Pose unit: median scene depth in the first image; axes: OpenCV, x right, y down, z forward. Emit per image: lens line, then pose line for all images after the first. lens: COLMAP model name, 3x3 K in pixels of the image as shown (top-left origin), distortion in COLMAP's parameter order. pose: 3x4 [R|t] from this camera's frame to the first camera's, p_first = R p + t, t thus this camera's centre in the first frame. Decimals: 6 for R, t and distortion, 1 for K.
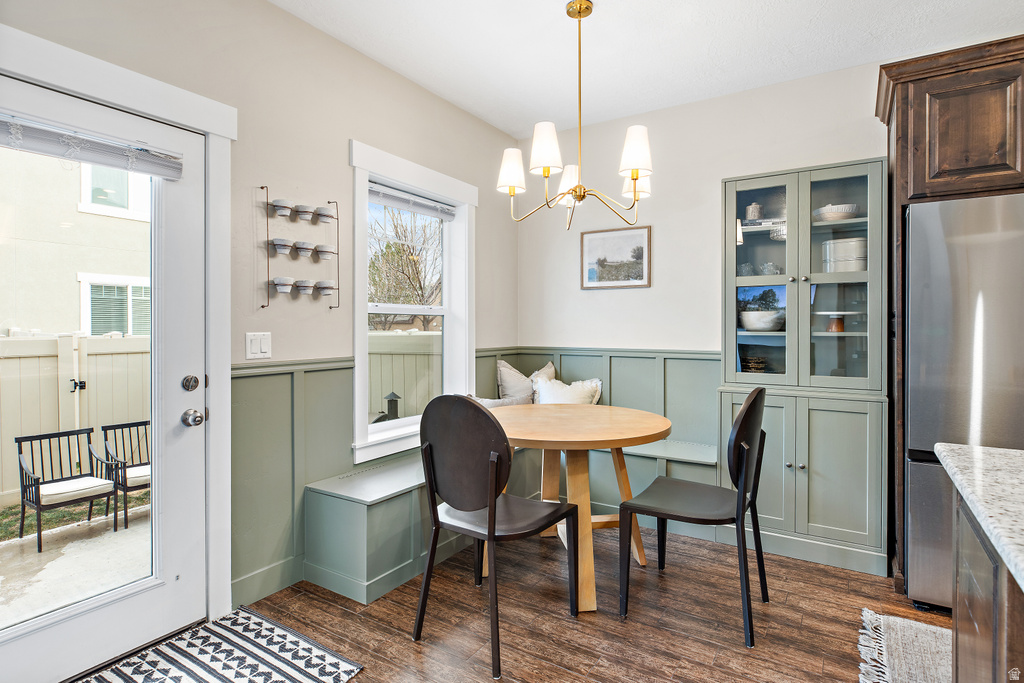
lens RADIAL K [[527.4, 0, 520.0], [0, 527.4, 328.4], [0, 0, 1]] dist [-0.004078, 0.001369]
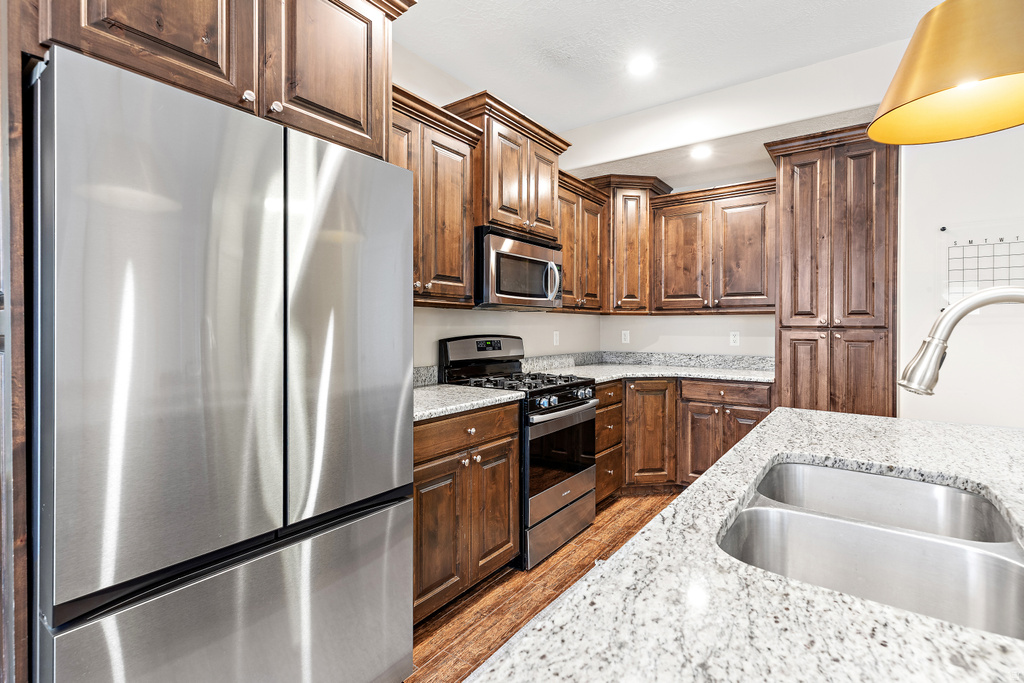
lens RADIAL K [[478.6, 0, 513.9], [0, 478.6, 328.7], [0, 0, 1]] dist [0.009816, -0.001393]
pose [[0.066377, -0.005094, 0.997782, 0.319347], [0.001811, 0.999986, 0.004985, -0.002632], [-0.997793, 0.001476, 0.066385, 0.517483]]
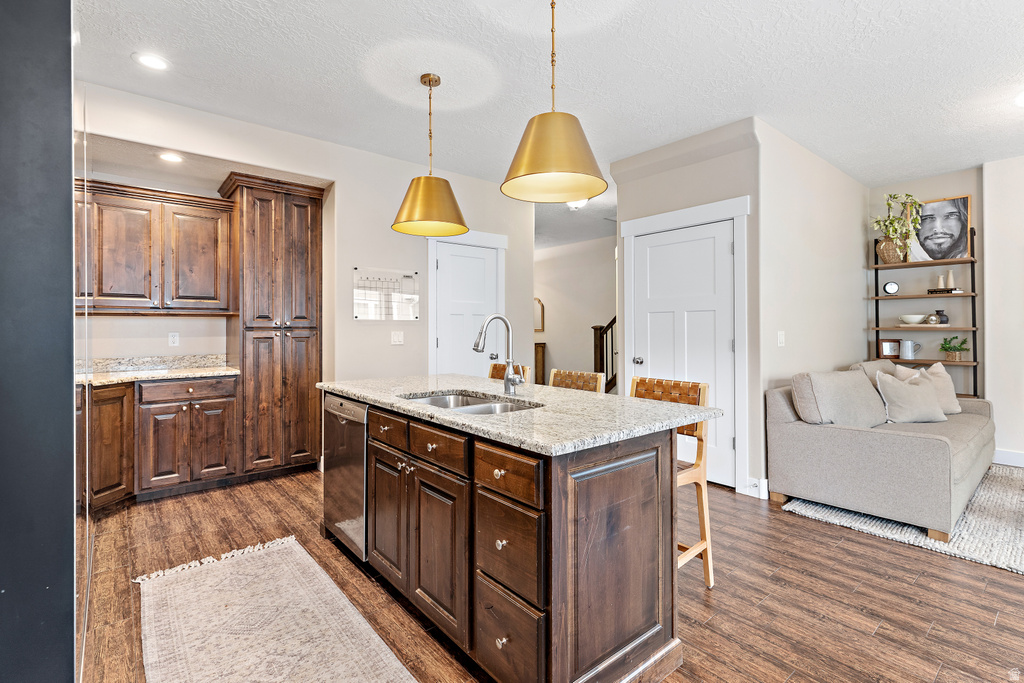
lens RADIAL K [[478.6, 0, 523.5], [0, 478.6, 326.0], [0, 0, 1]] dist [0.009816, -0.001393]
pose [[-0.954994, 0.003468, 0.296604, 0.327512], [0.004095, 0.999990, 0.001494, -0.003802], [-0.296596, 0.002641, -0.954999, 1.051996]]
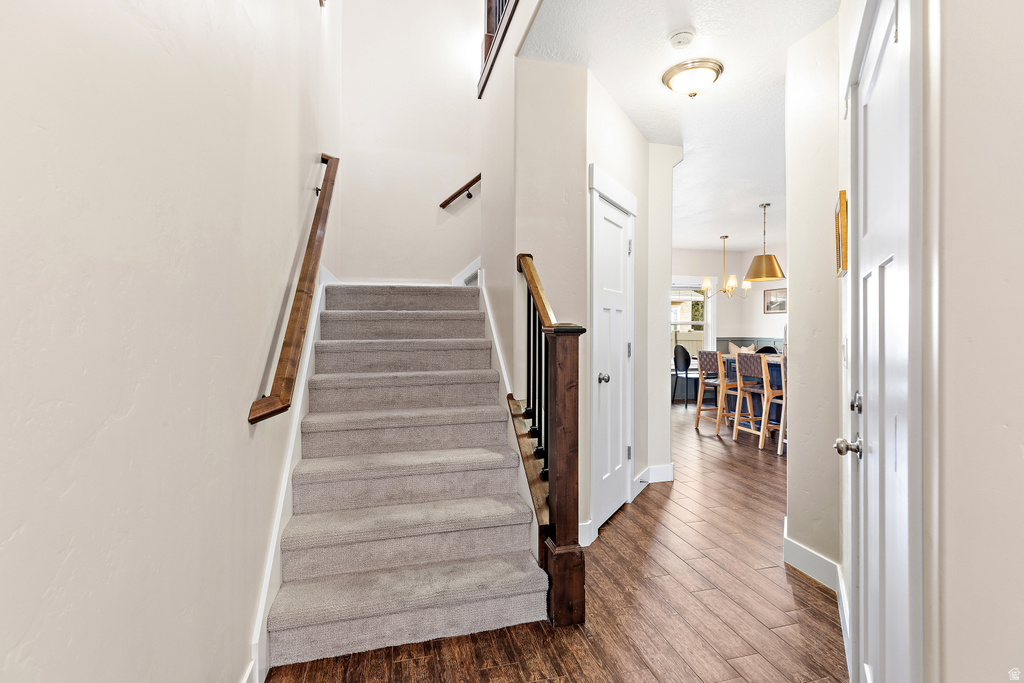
lens RADIAL K [[478.6, 0, 516.0], [0, 478.6, 330.8], [0, 0, 1]] dist [0.009816, -0.001393]
pose [[0.734750, -0.001171, -0.678337, 1.158417], [0.001132, 0.999999, -0.000500, 0.008531], [0.678337, -0.000400, 0.734751, -2.082025]]
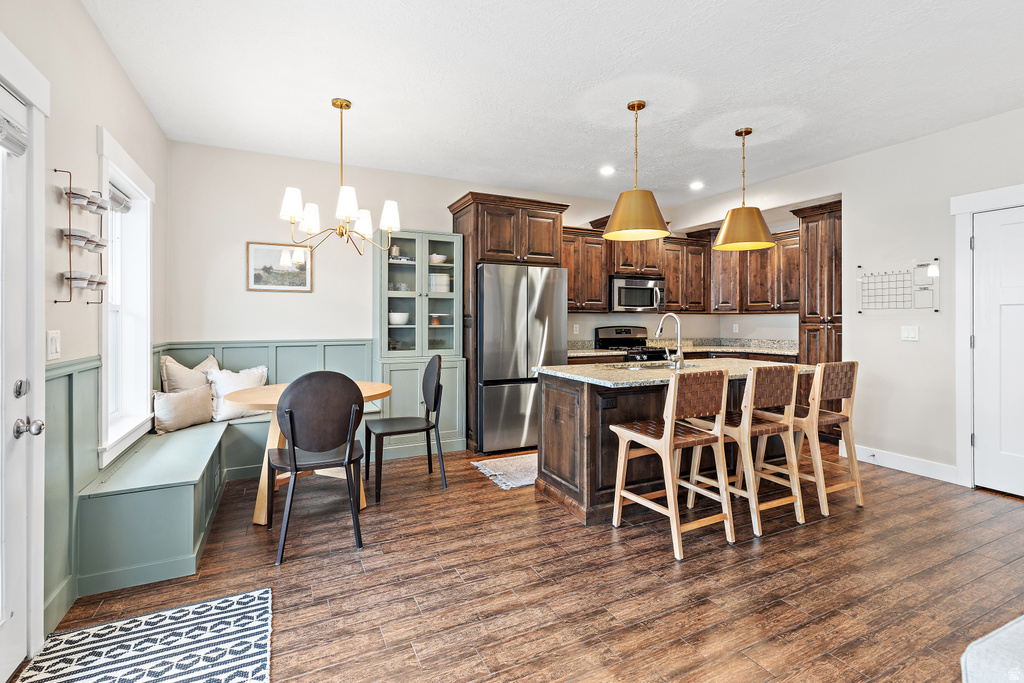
lens RADIAL K [[478.6, 0, 512.7], [0, 478.6, 323.4], [0, 0, 1]] dist [0.009816, -0.001393]
pose [[0.531623, -0.004605, 0.846969, -0.708623], [0.003532, 0.999989, 0.003220, -0.003411], [-0.846974, 0.001280, 0.531633, -0.096352]]
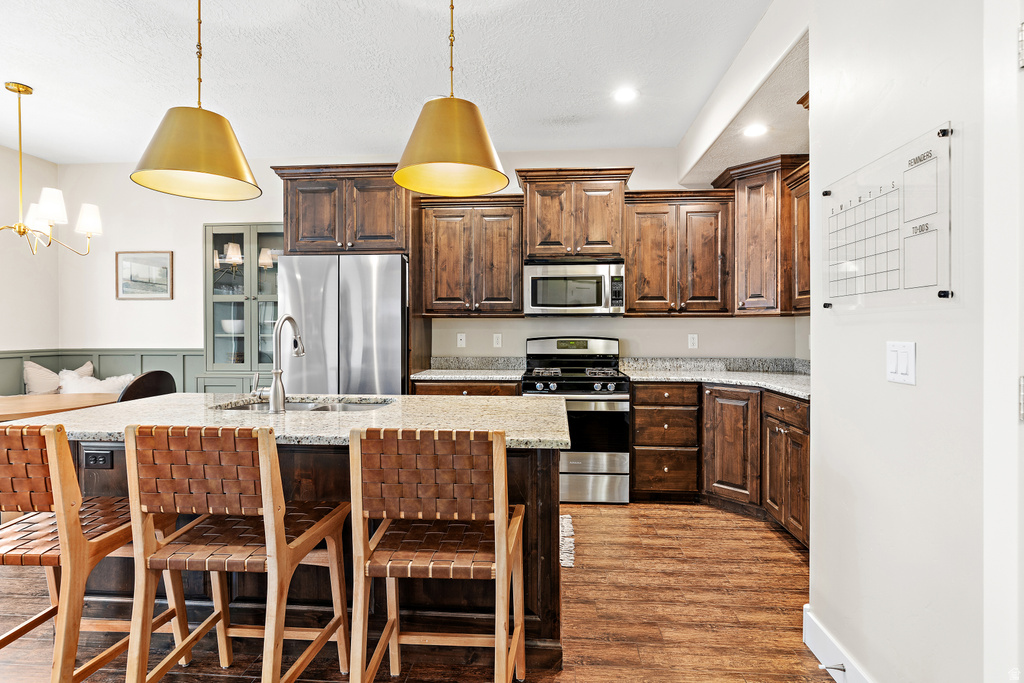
lens RADIAL K [[496.5, 0, 514.3], [0, 496.5, 334.6], [0, 0, 1]] dist [-0.005592, 0.001720]
pose [[0.883891, -0.005958, 0.467655, 0.579997], [0.003278, 0.999973, 0.006544, 0.001391], [-0.467682, -0.004252, 0.883887, -0.614036]]
